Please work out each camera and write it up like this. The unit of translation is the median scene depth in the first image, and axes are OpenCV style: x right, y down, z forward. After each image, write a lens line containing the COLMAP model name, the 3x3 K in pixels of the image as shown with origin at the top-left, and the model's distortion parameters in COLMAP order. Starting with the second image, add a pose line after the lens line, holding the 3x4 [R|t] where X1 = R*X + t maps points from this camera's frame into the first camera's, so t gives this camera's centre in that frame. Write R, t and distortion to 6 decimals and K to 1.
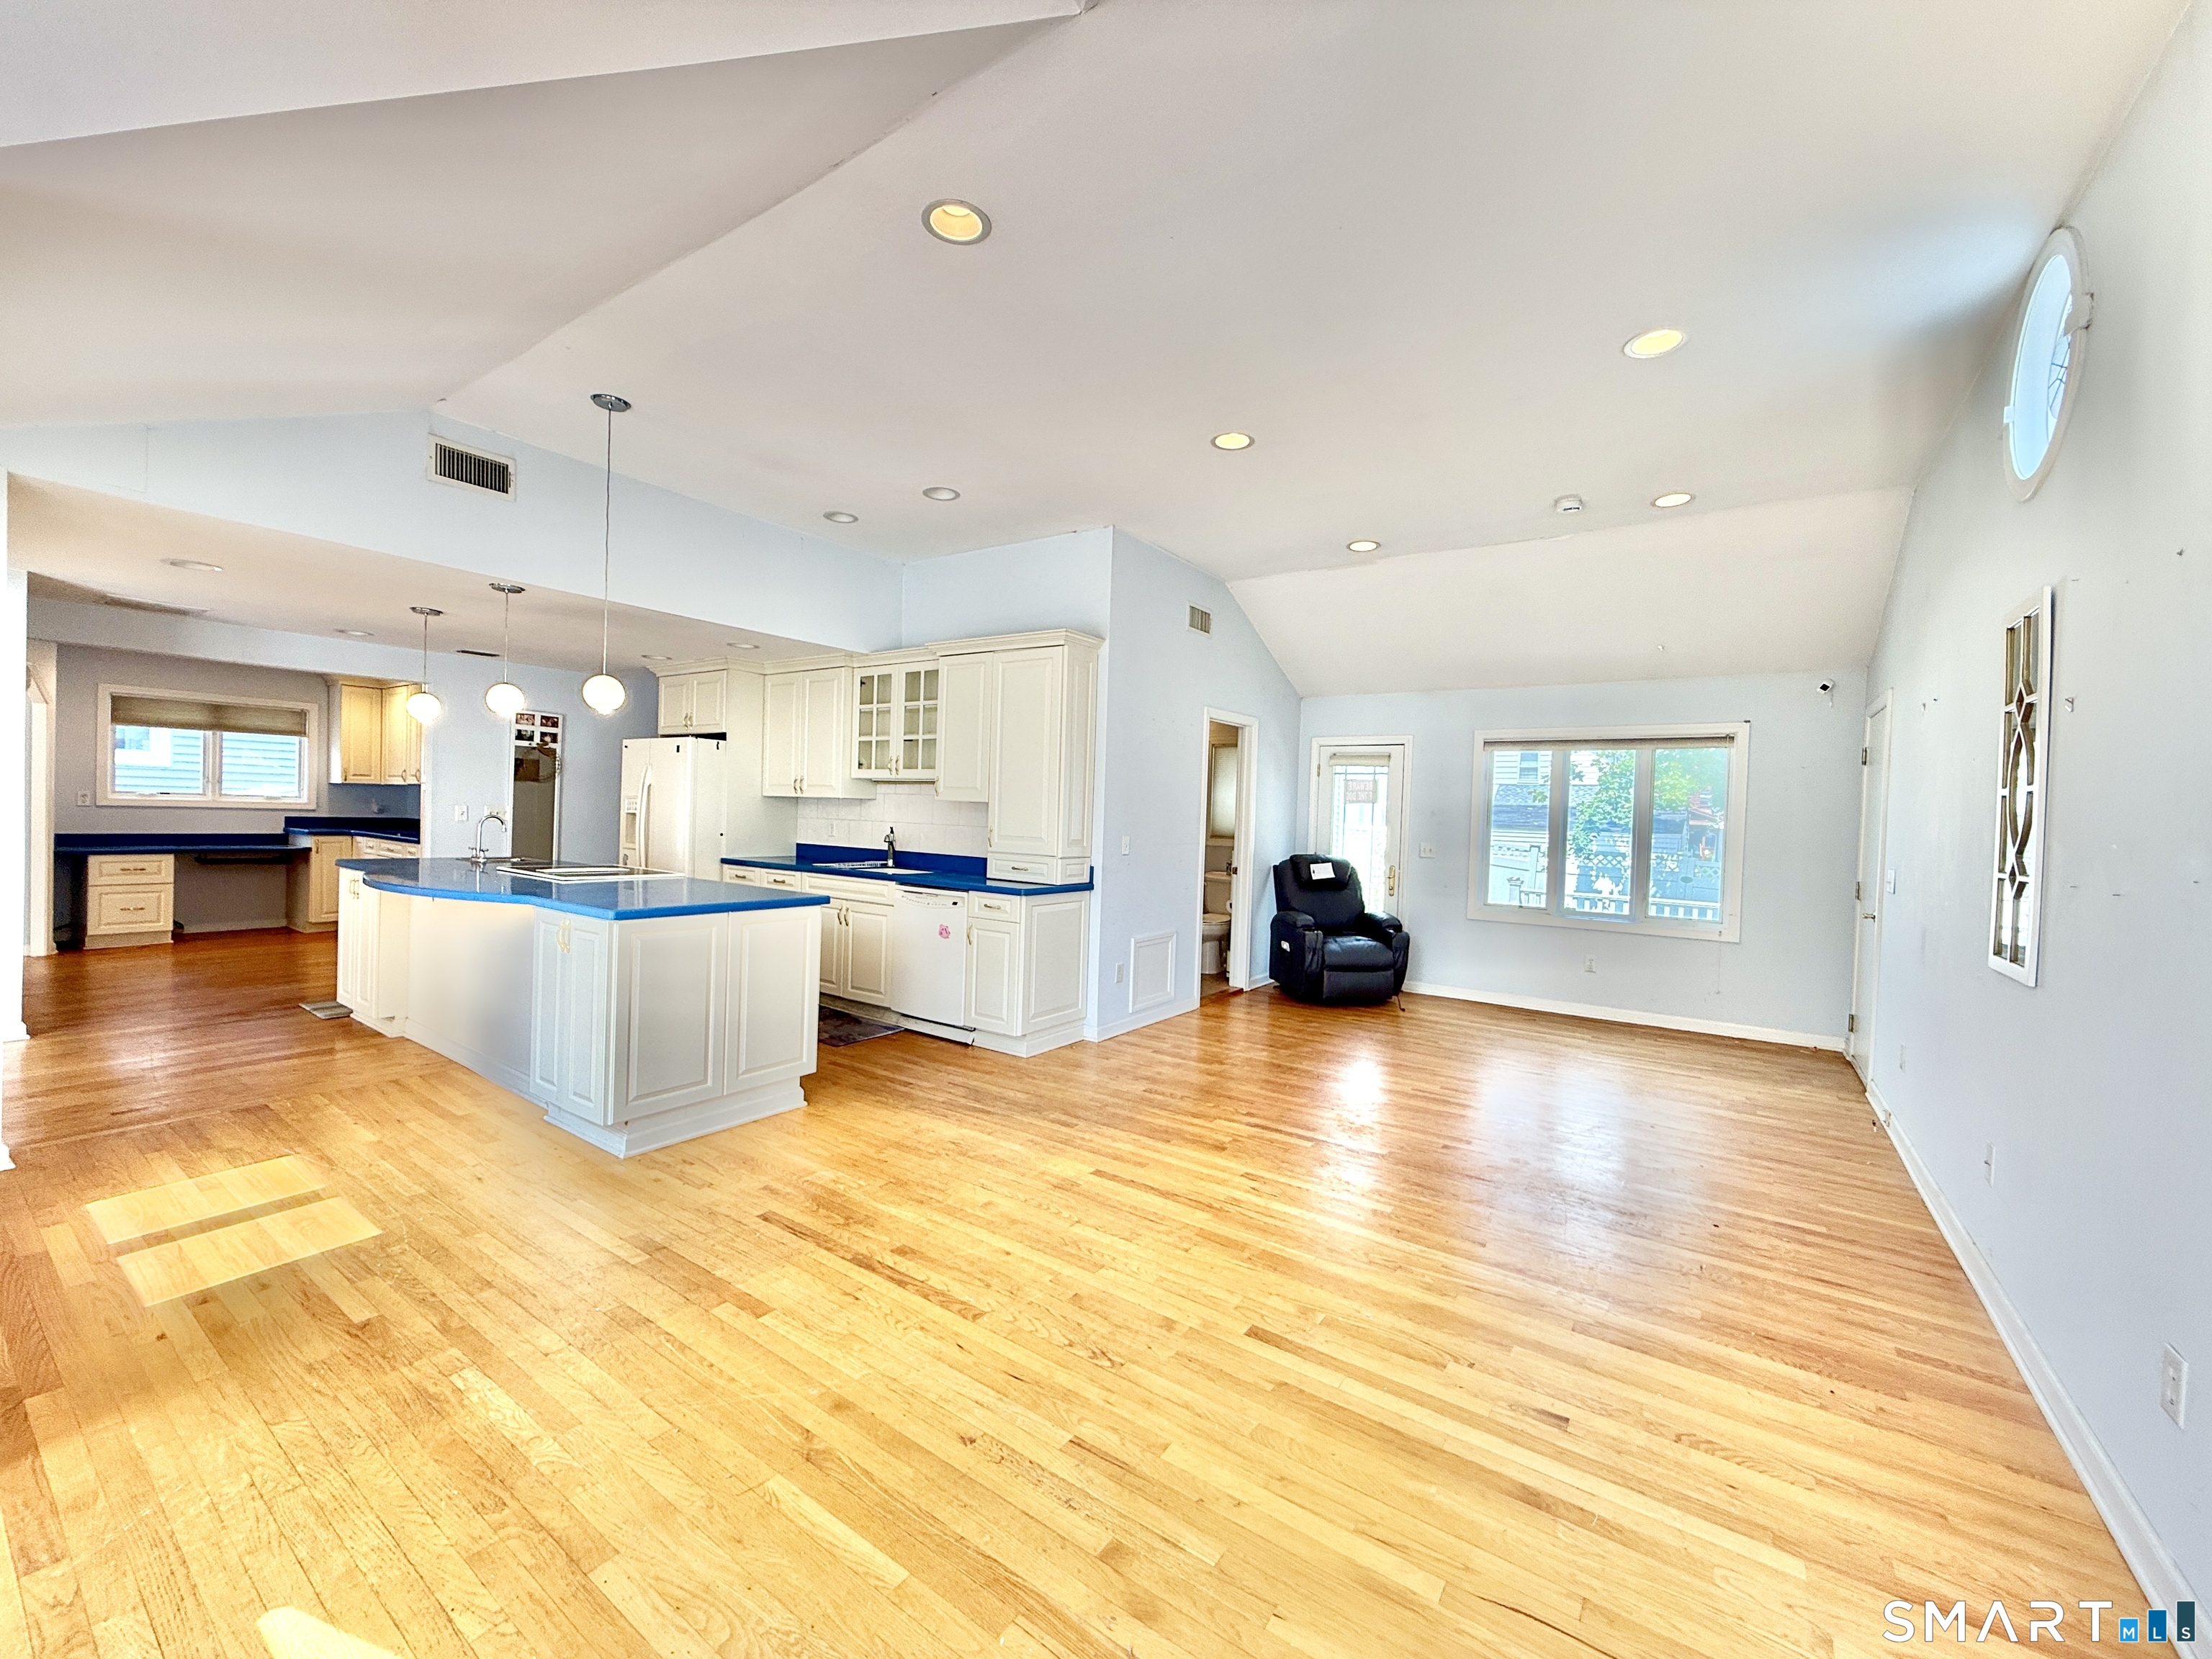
lens RADIAL K [[883.9, 0, 1097.5], [0, 883.9, 821.6], [0, 0, 1]] dist [0.002286, -0.000306]
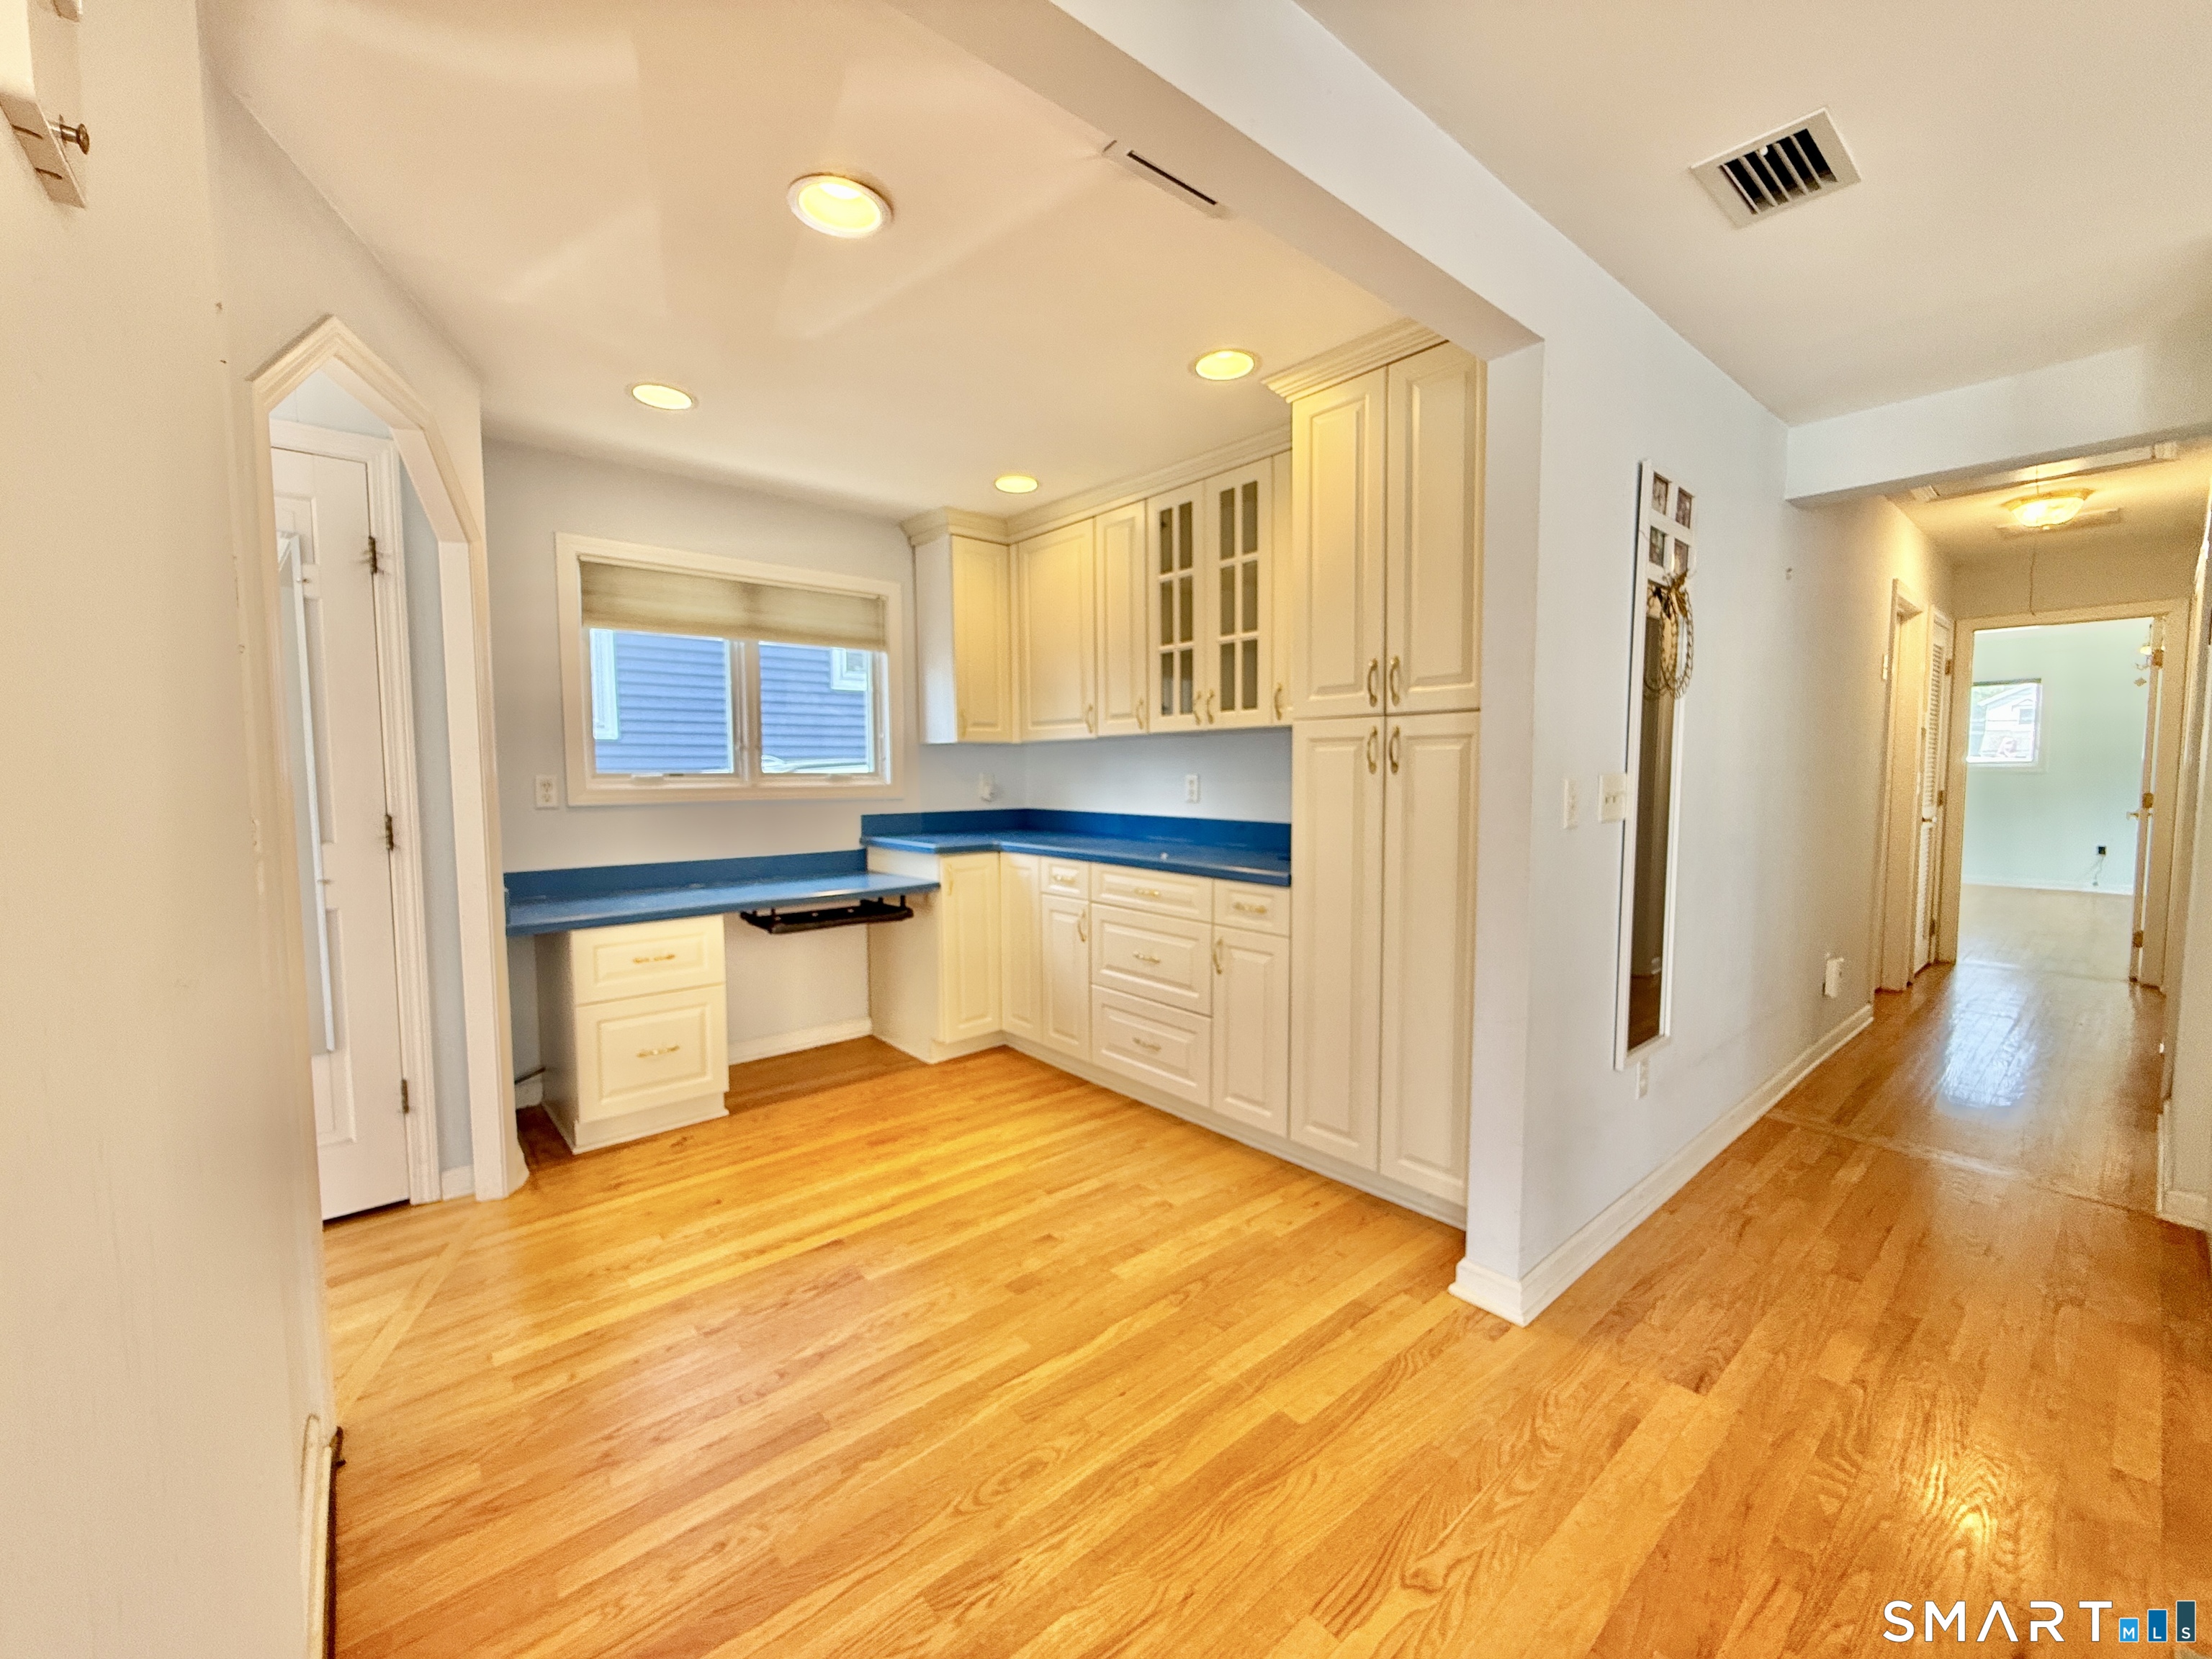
lens RADIAL K [[883.9, 0, 1097.1], [0, 883.9, 832.9], [0, 0, 1]] dist [0.002286, -0.000306]
pose [[0.966700, -0.014753, -0.255486, -1.355147], [0.029490, 0.998108, 0.053949, -0.036649], [0.254207, -0.059686, 0.965306, 1.135613]]
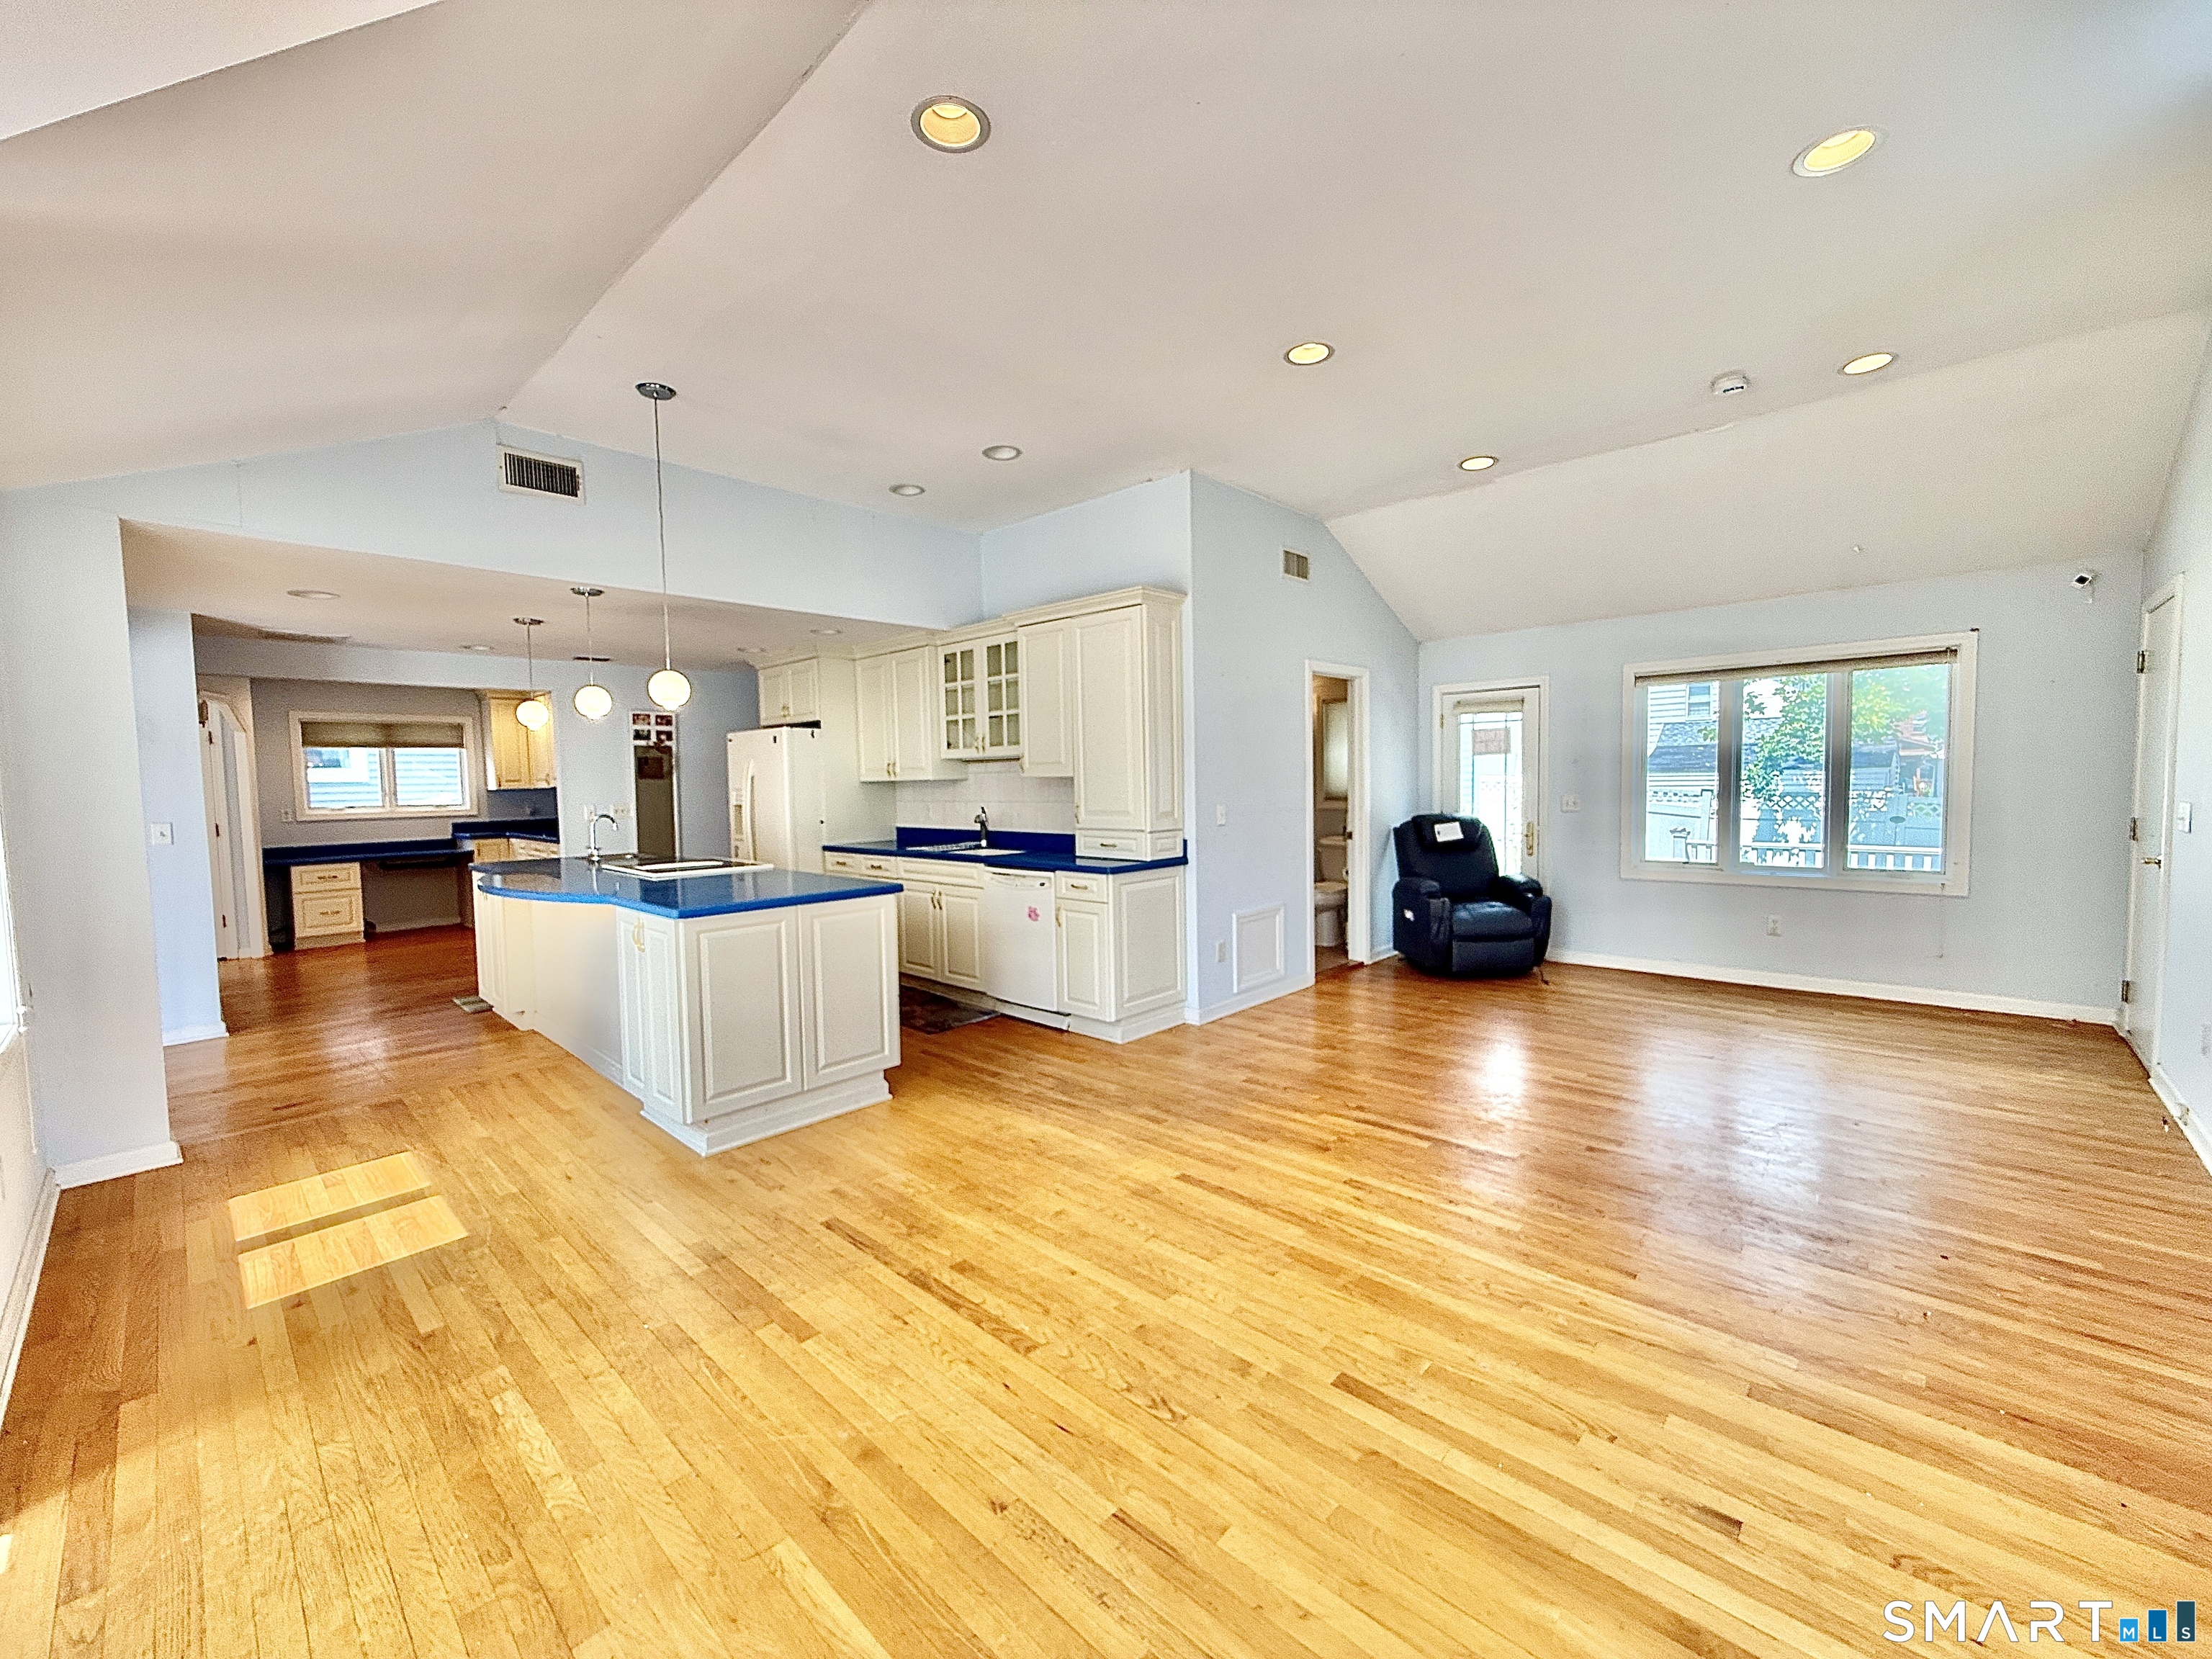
lens RADIAL K [[883.9, 0, 1100.3], [0, 883.9, 823.4], [0, 0, 1]] dist [0.002286, -0.000306]
pose [[0.988323, -0.045428, -0.145443, 0.055027], [0.050986, 0.998096, 0.034720, -0.004360], [0.143589, -0.041730, 0.988757, 0.080485]]
